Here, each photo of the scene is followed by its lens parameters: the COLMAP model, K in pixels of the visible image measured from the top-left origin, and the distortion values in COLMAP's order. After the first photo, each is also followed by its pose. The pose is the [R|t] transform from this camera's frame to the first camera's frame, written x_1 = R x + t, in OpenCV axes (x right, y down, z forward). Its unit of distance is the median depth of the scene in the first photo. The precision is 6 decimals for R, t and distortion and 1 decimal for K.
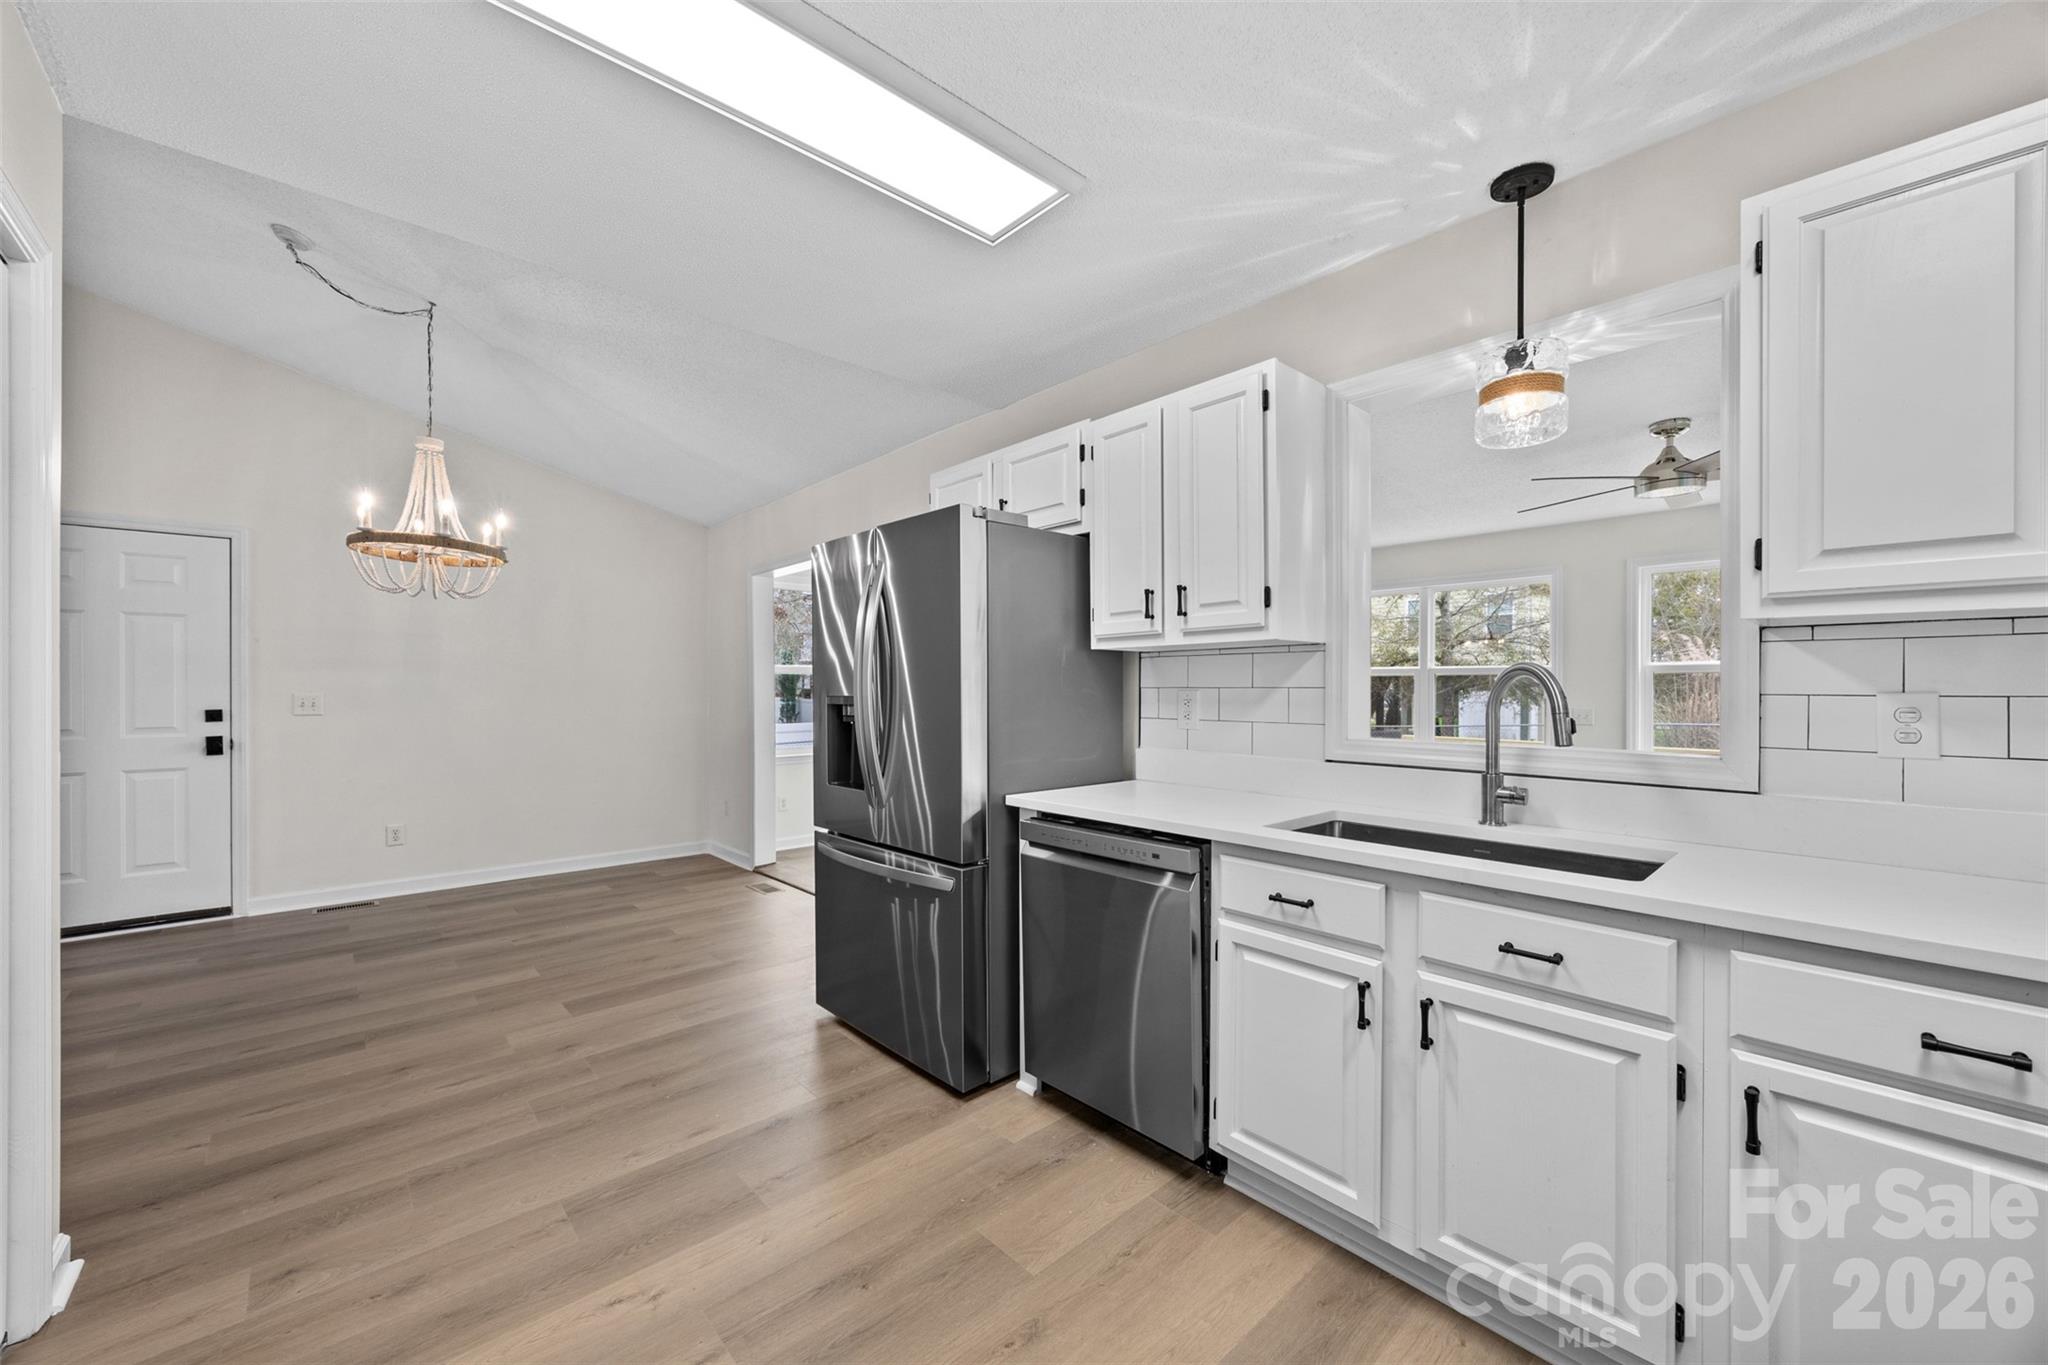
lens RADIAL K [[780.1, 0, 1011.8], [0, 780.1, 687.8], [0, 0, 1]] dist [-0.000596, 0.000026]
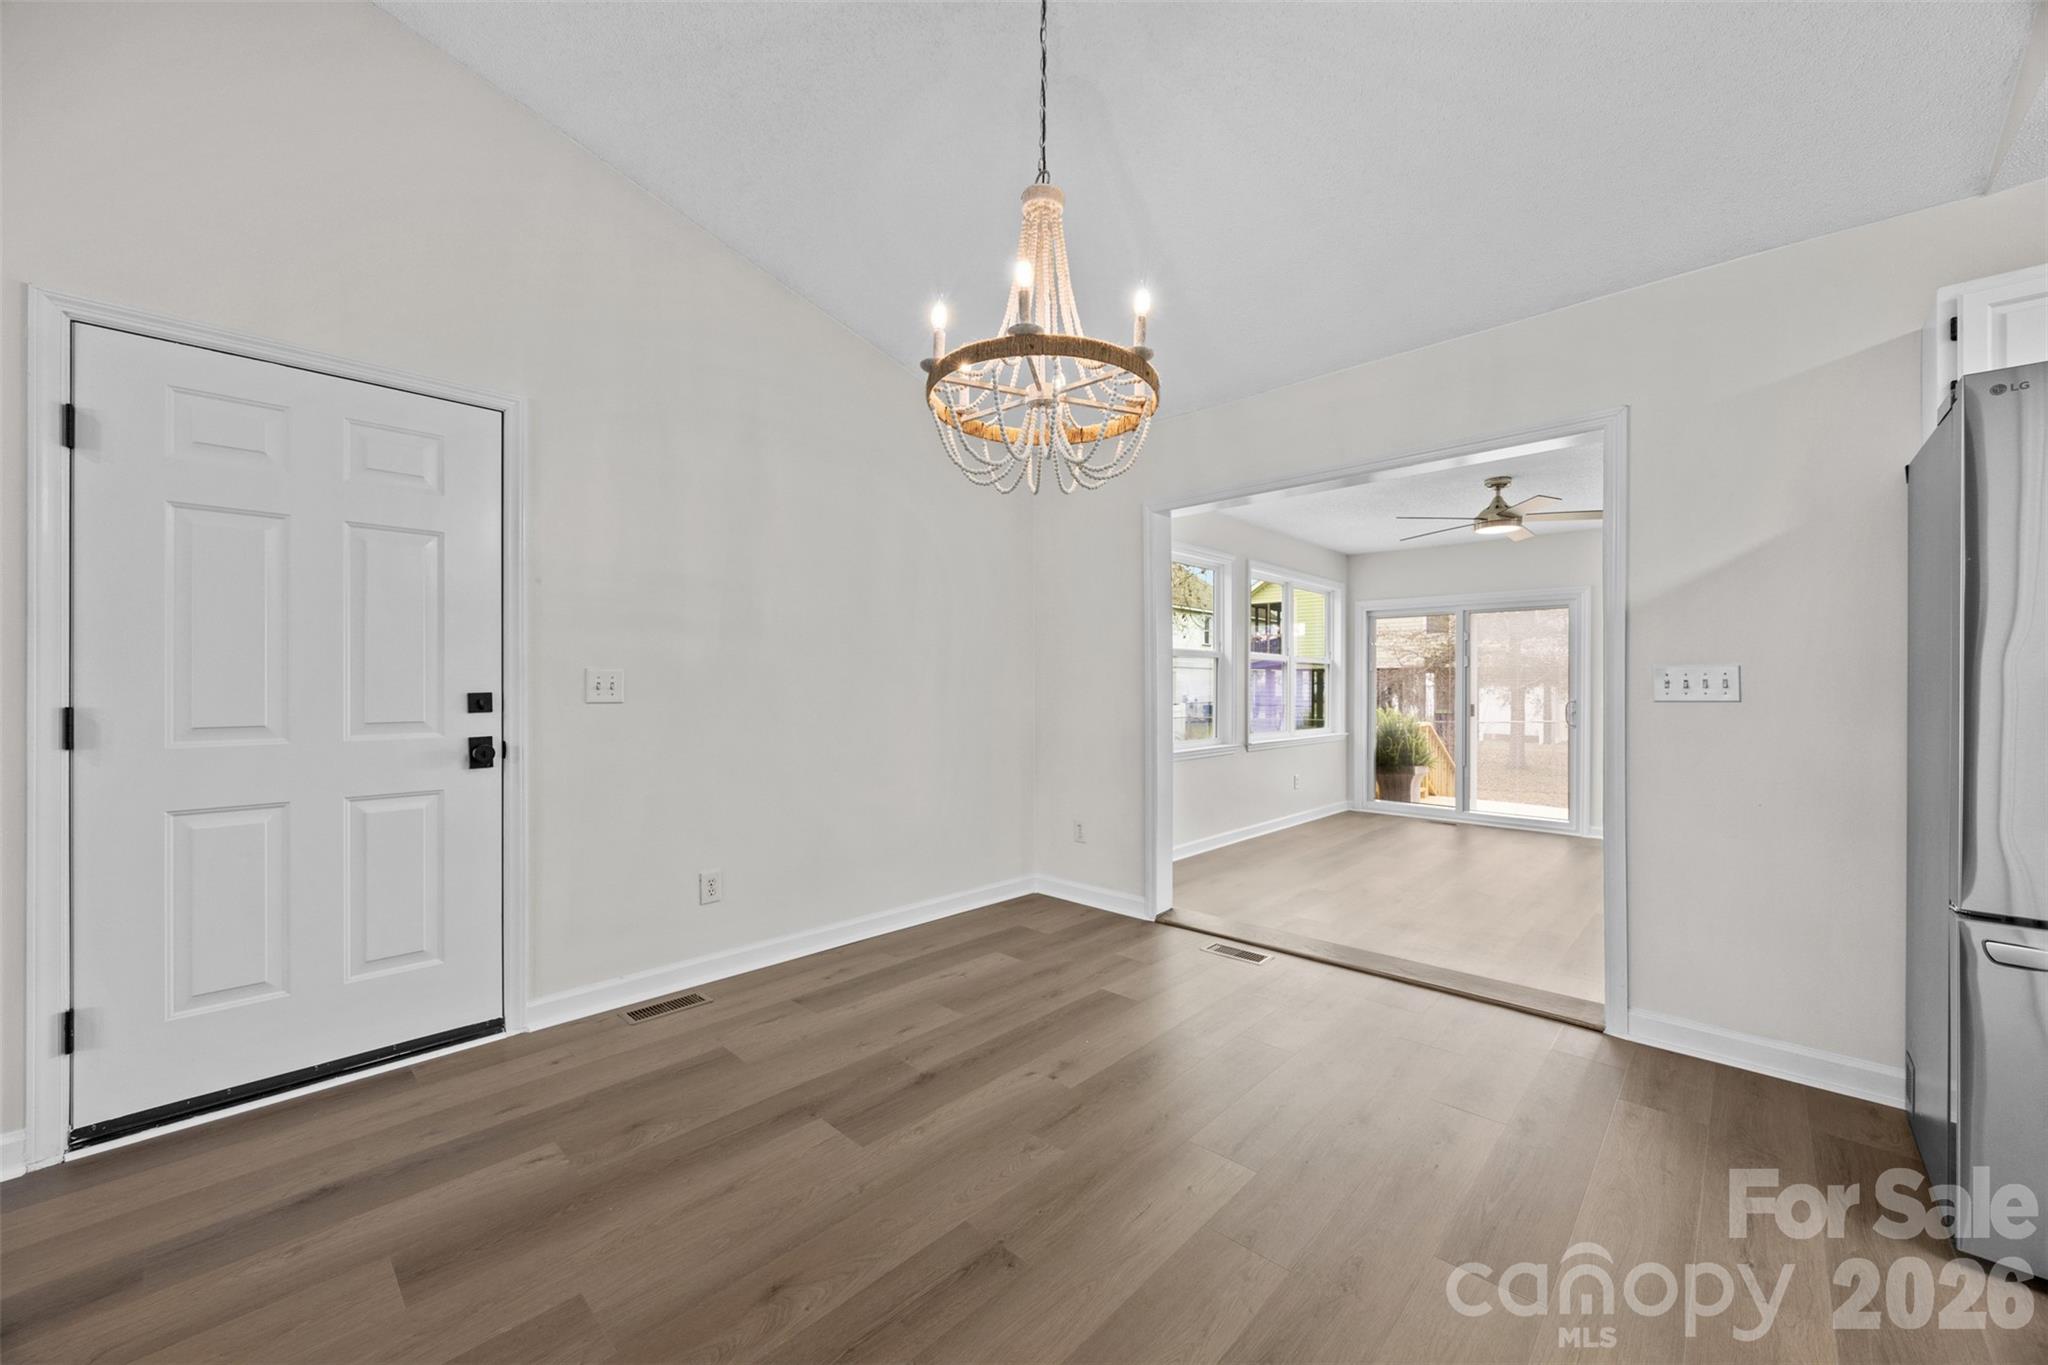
lens RADIAL K [[780.1, 0, 1031.8], [0, 780.1, 679.3], [0, 0, 1]] dist [-0.000596, 0.000026]
pose [[0.996362, 0.009811, 0.084655, -0.848924], [-0.009860, 0.999951, 0.000168, 0.017592], [-0.084649, -0.001002, 0.996410, 0.475340]]
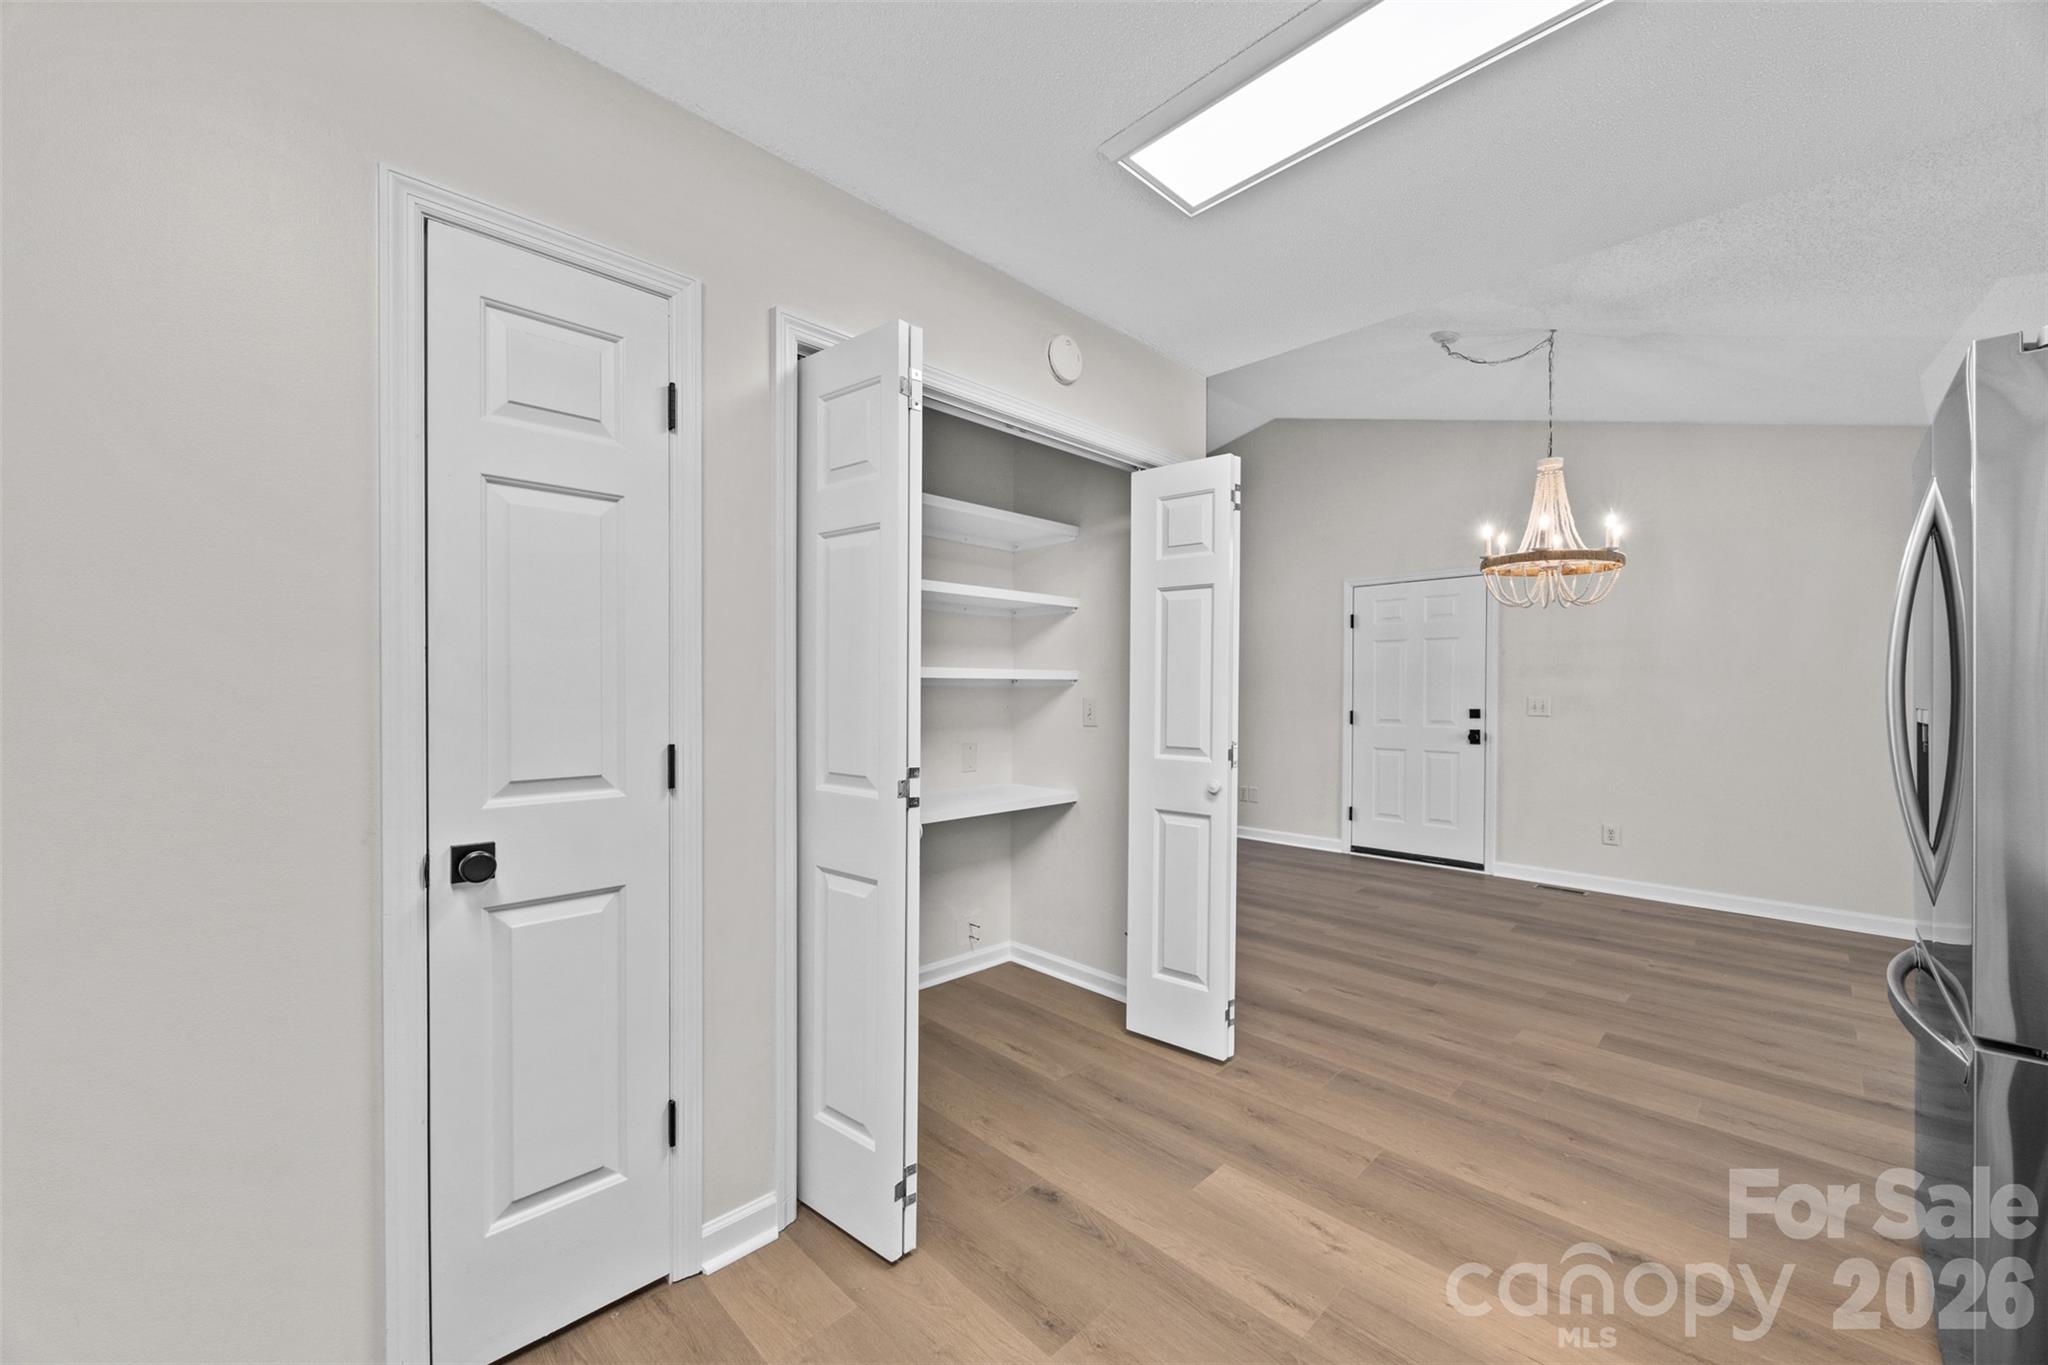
lens RADIAL K [[780.1, 0, 1026.4], [0, 780.1, 693.8], [0, 0, 1]] dist [-0.000596, 0.000026]
pose [[0.056144, 0.006432, -0.998402, 0.294615], [-0.004888, 0.999969, 0.006167, -0.001992], [0.998411, 0.004534, 0.056174, 0.241273]]
